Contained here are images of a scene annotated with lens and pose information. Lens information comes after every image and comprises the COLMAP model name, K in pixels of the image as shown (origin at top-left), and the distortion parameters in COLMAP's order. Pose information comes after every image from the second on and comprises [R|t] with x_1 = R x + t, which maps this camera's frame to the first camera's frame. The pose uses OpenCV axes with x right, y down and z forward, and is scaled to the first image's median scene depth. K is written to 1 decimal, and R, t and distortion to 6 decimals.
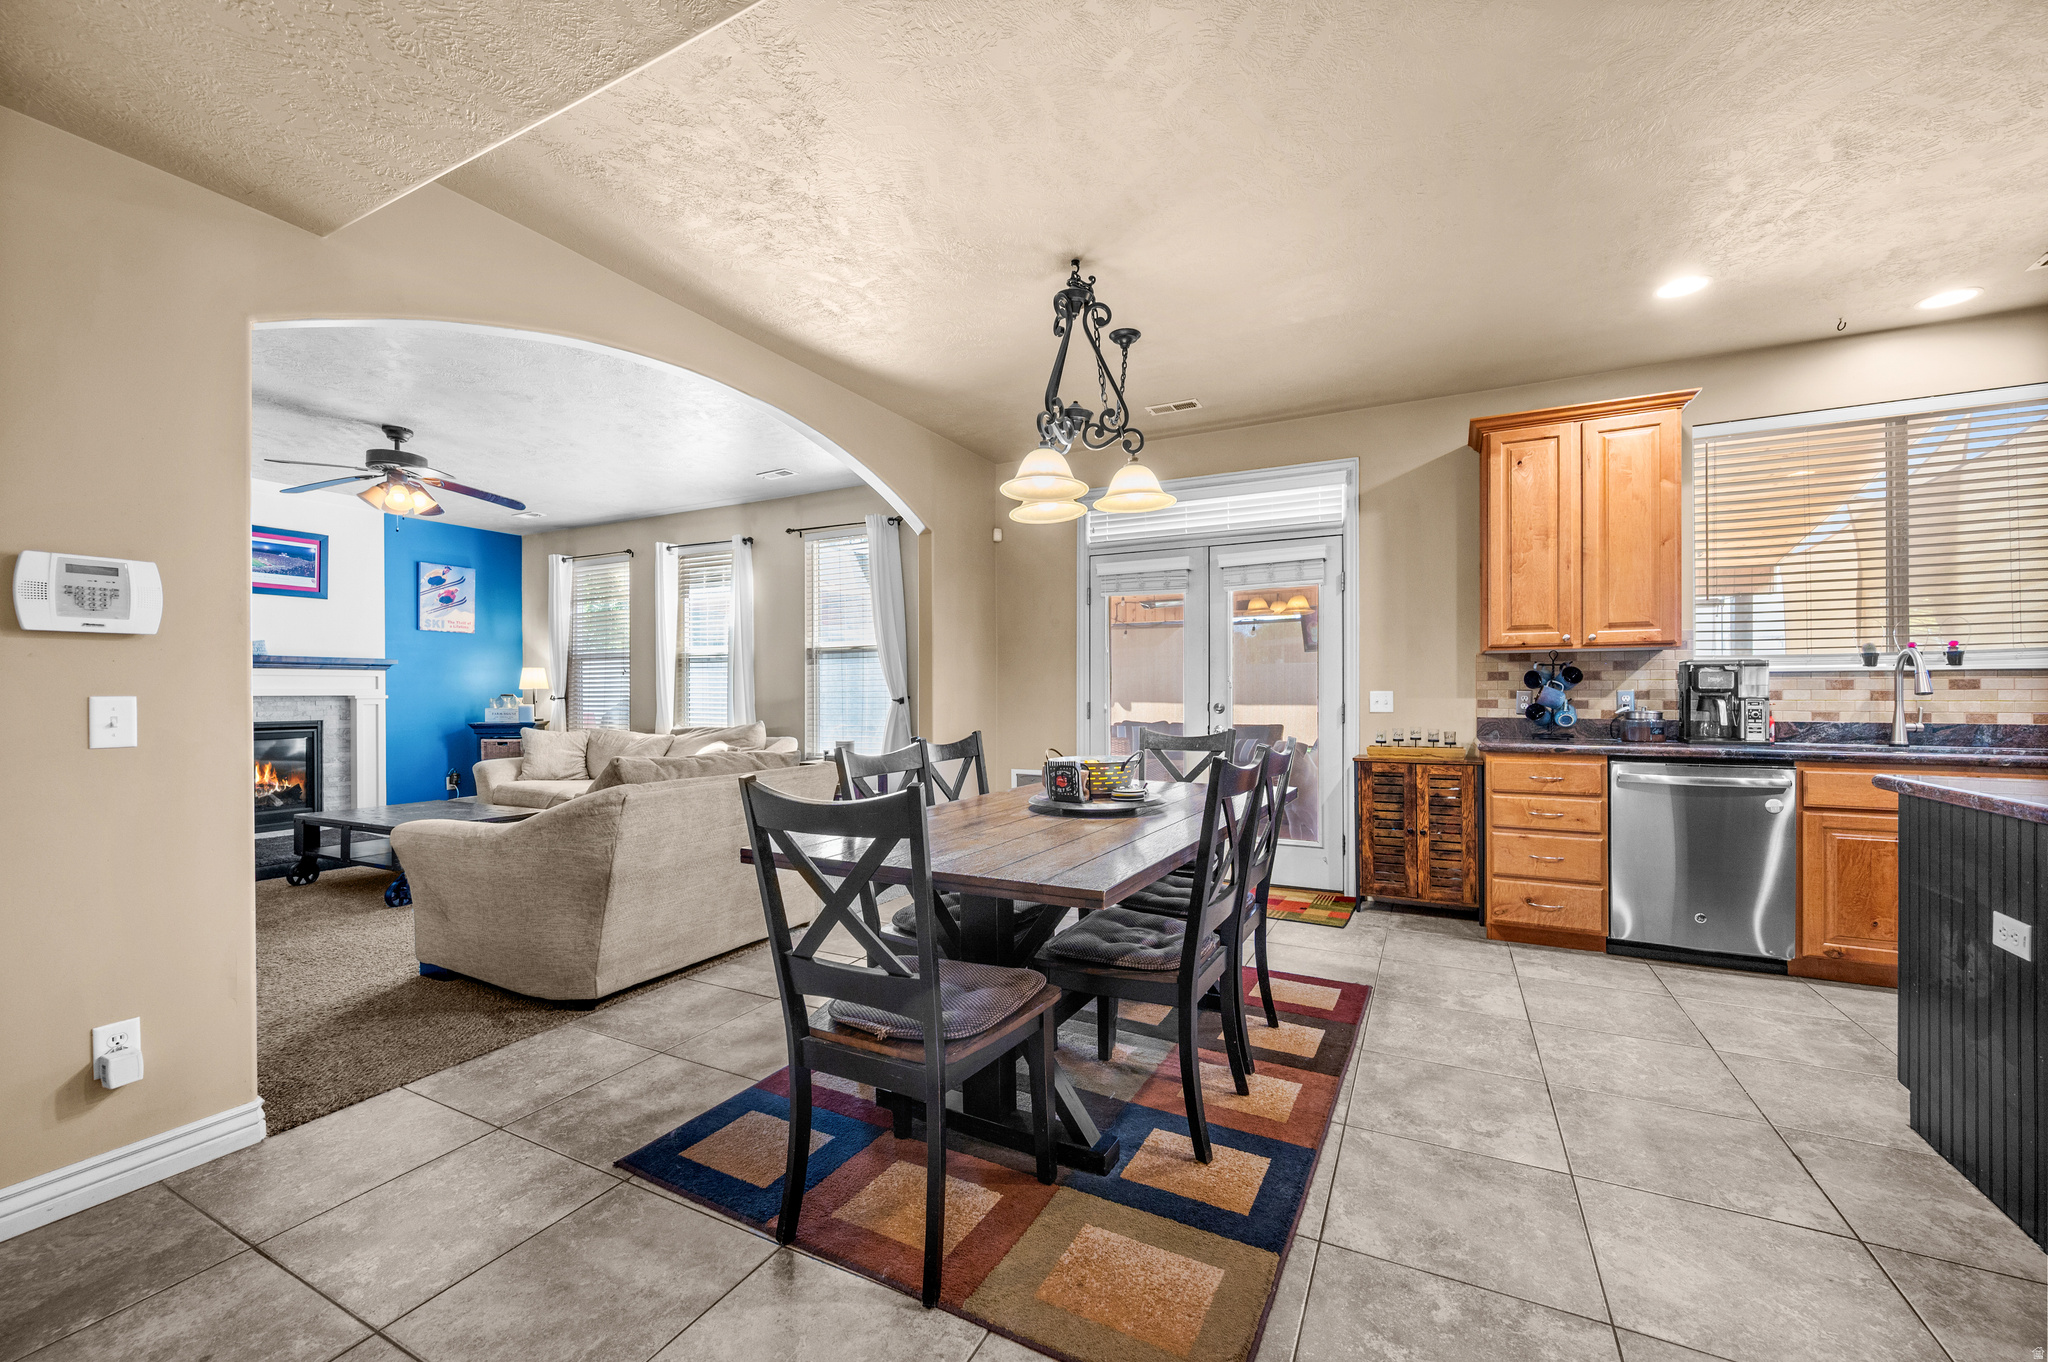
lens RADIAL K [[805.3, 0, 1027.3], [0, 805.3, 693.5], [0, 0, 1]] dist [-0.001786, -0.000049]
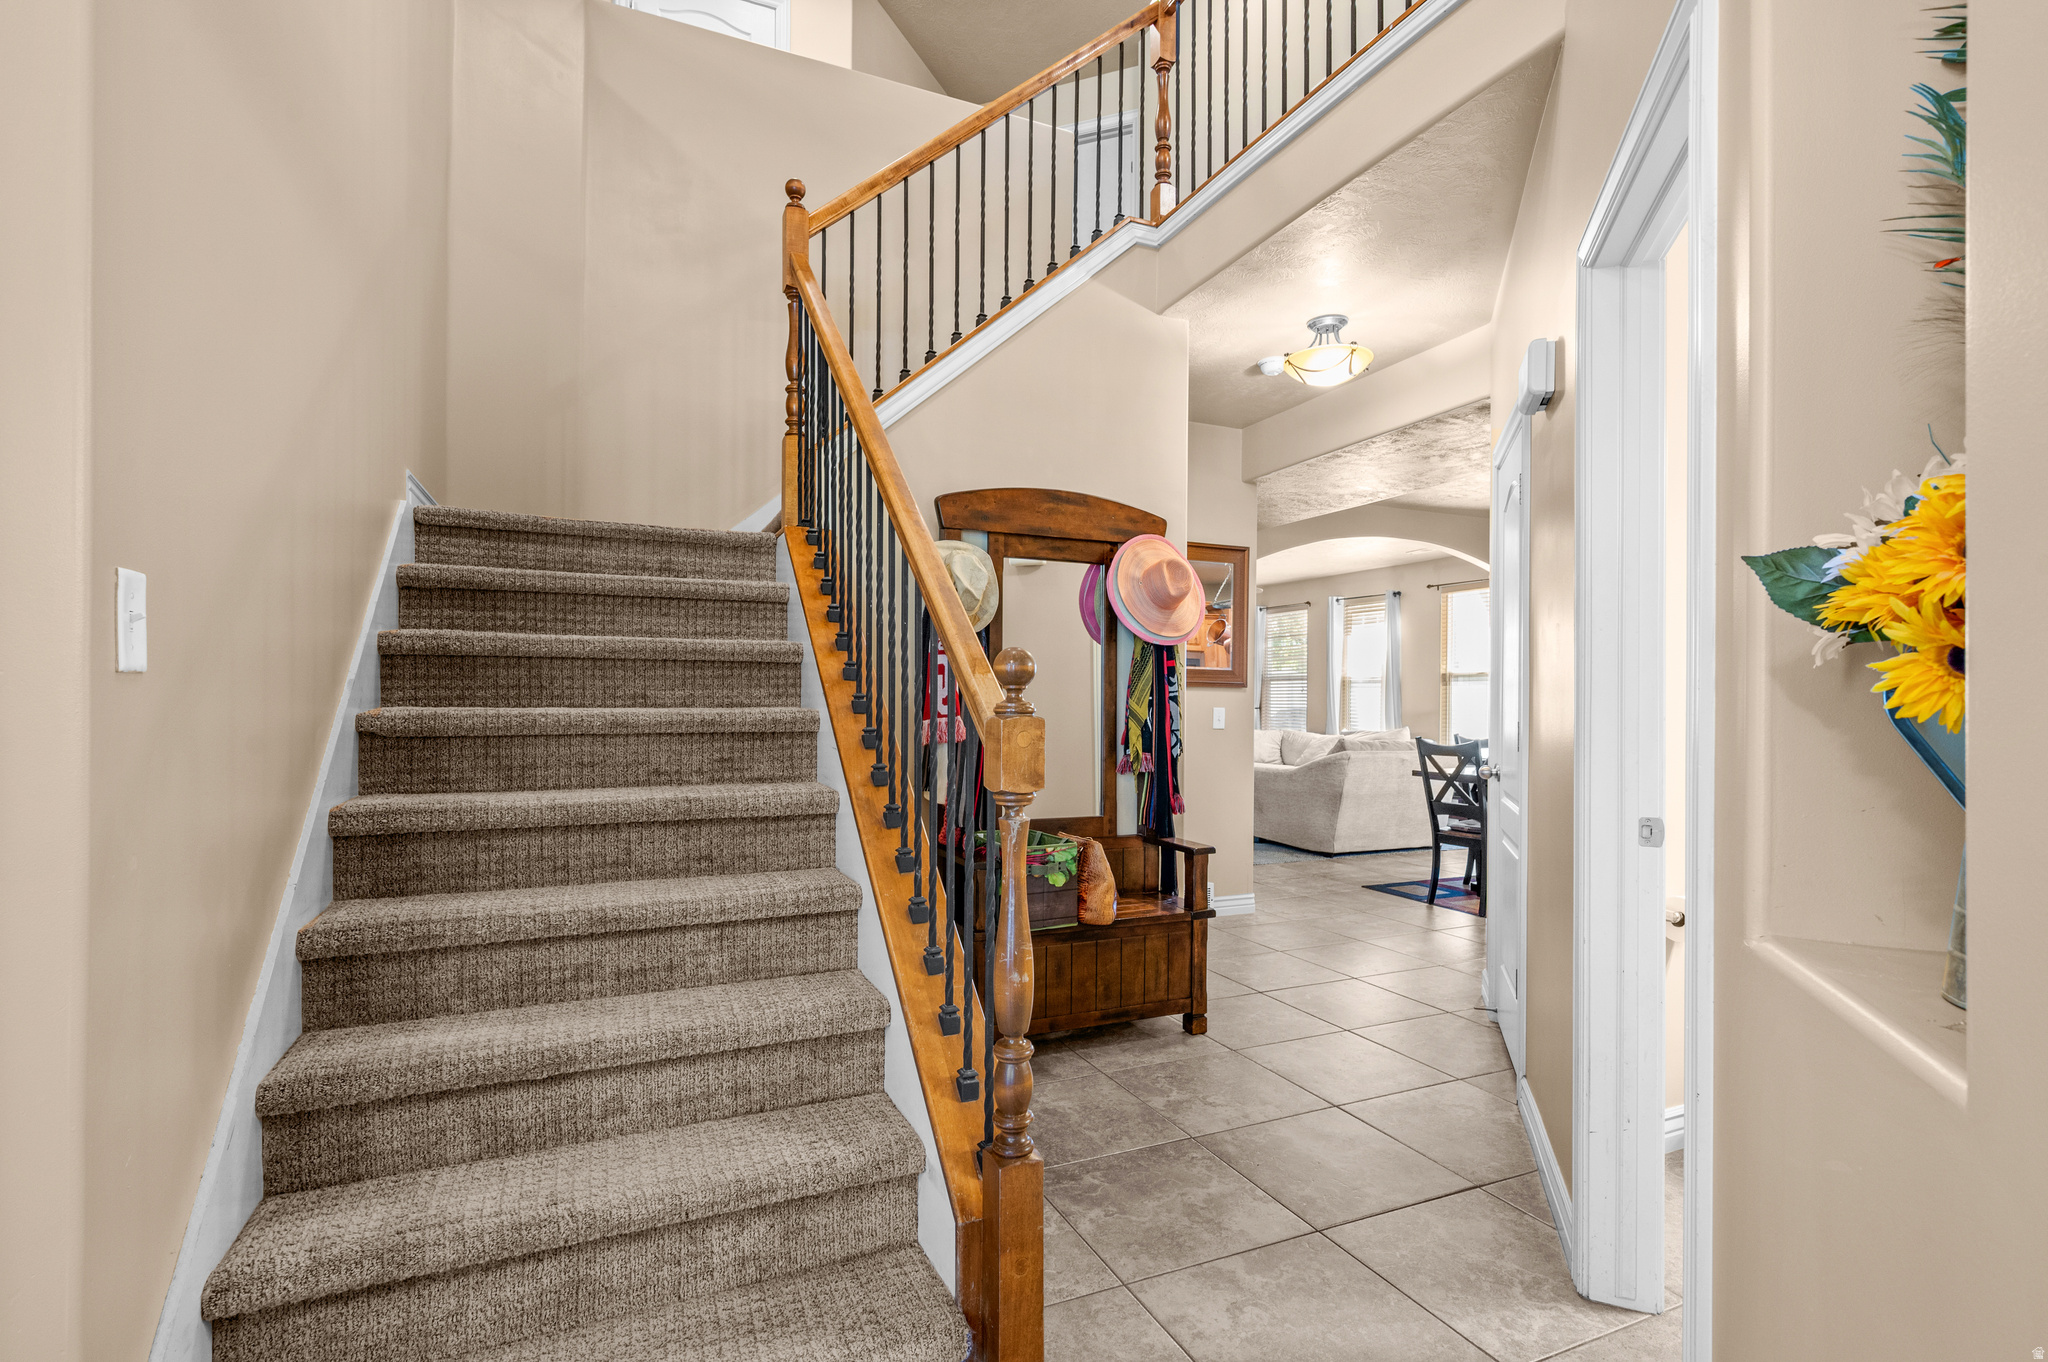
lens RADIAL K [[964.8, 0, 1025.3], [0, 964.8, 698.7], [0, 0, 1]] dist [-0.000082, -0.000013]
pose [[0.779882, 0.006568, -0.625893, 0.303903], [-0.009078, 0.999958, -0.000818, -0.010315], [0.625861, 0.006320, 0.779909, -1.089918]]
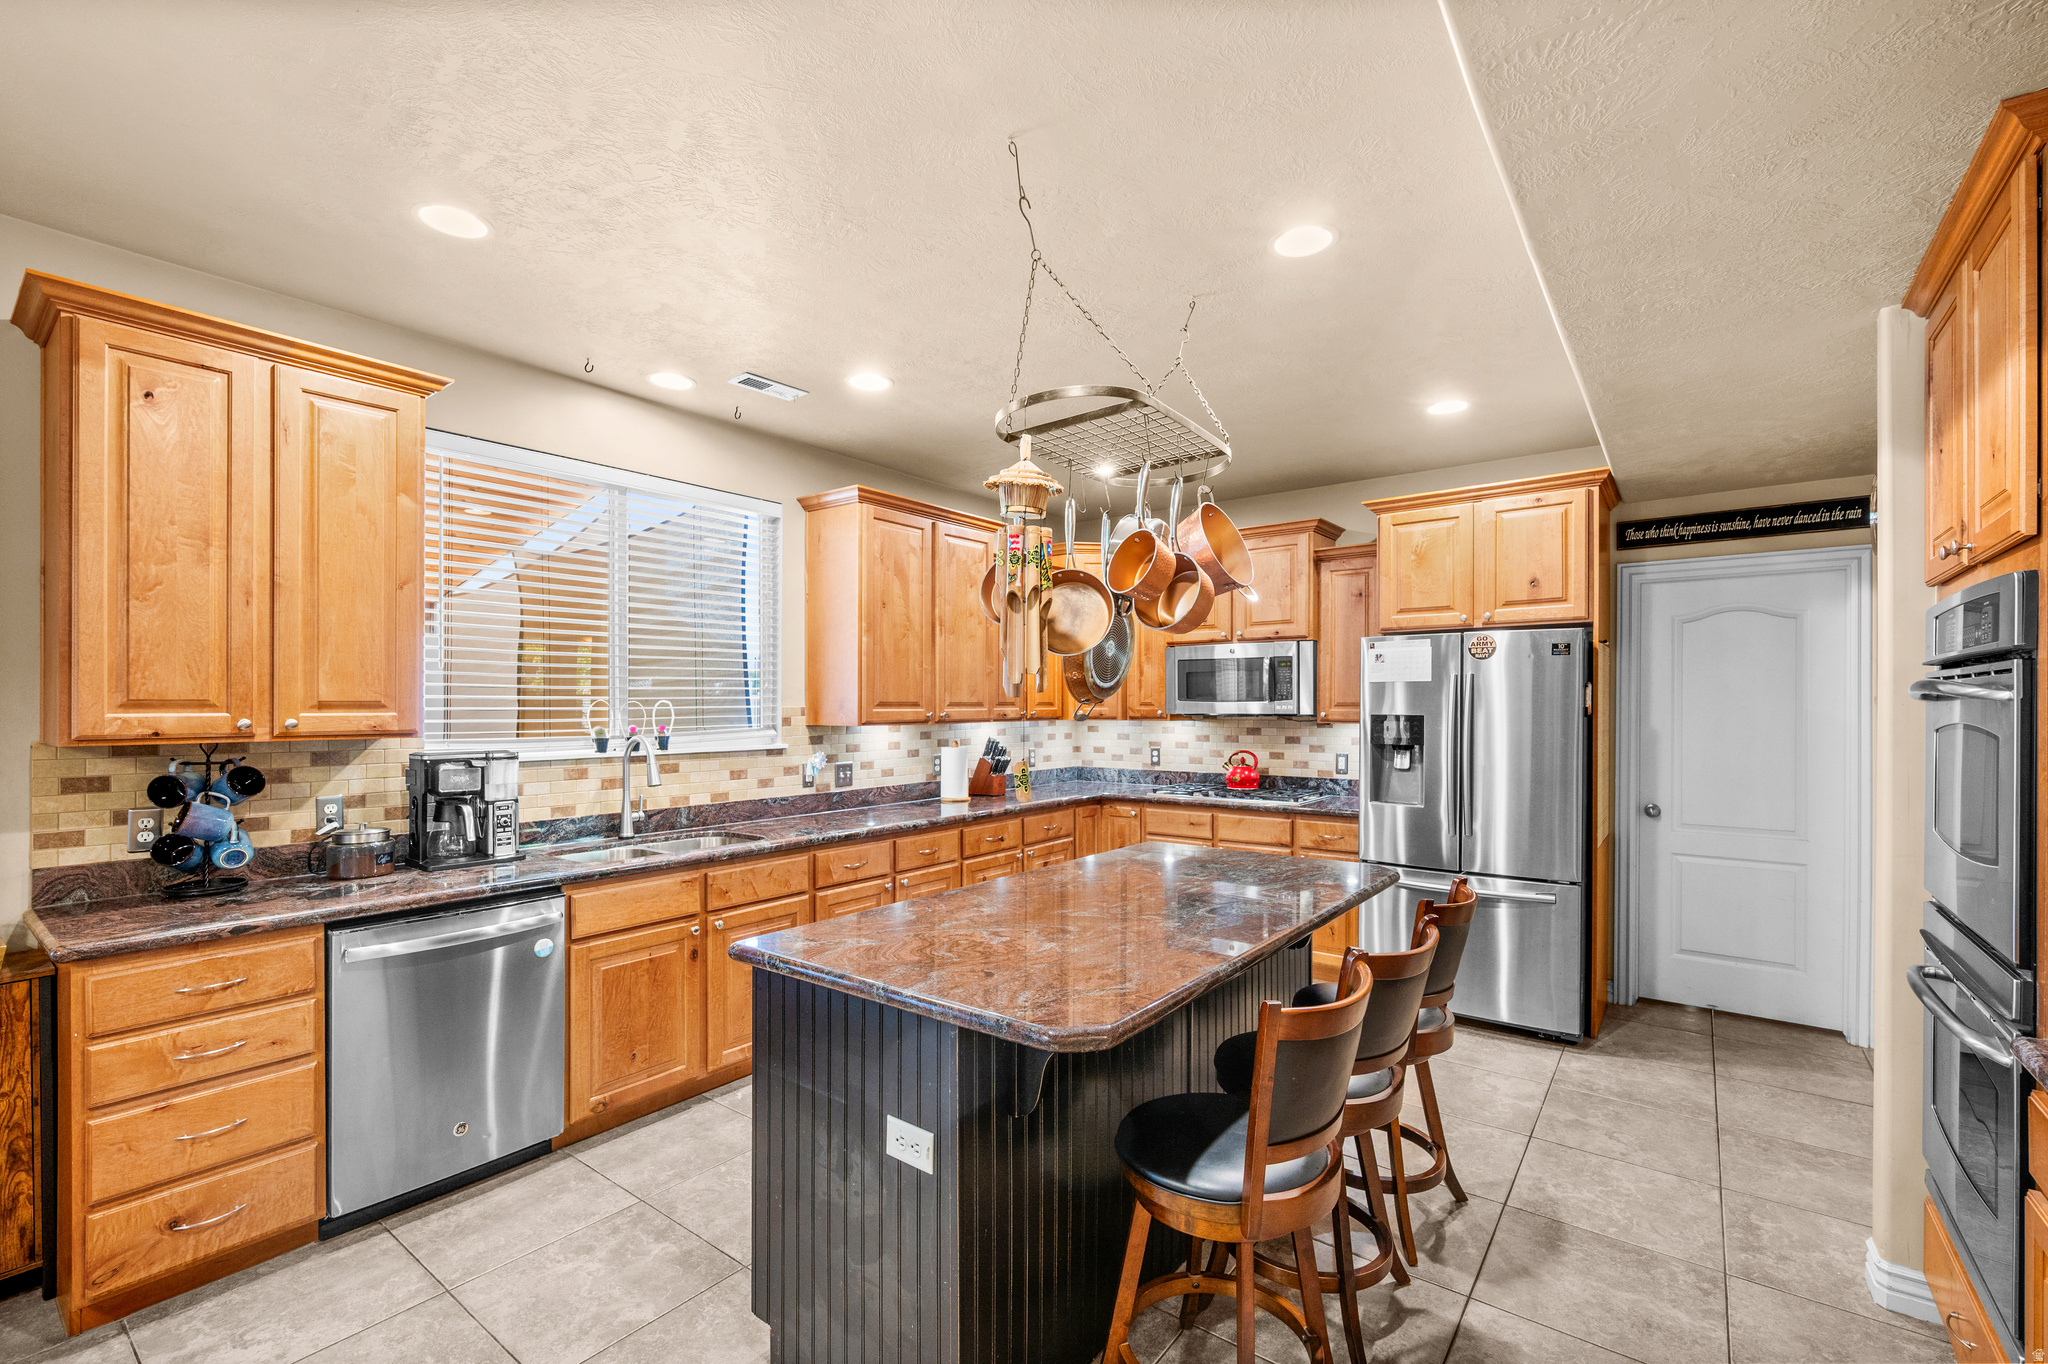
lens RADIAL K [[876.9, 0, 1027.7], [0, 876.9, 701.9], [0, 0, 1]] dist [-0.002096, 0.000028]
pose [[0.174106, 0.004305, 0.984718, 0.139741], [0.001311, 0.999989, -0.004604, -0.077676], [-0.984726, 0.002093, 0.174098, 0.317371]]
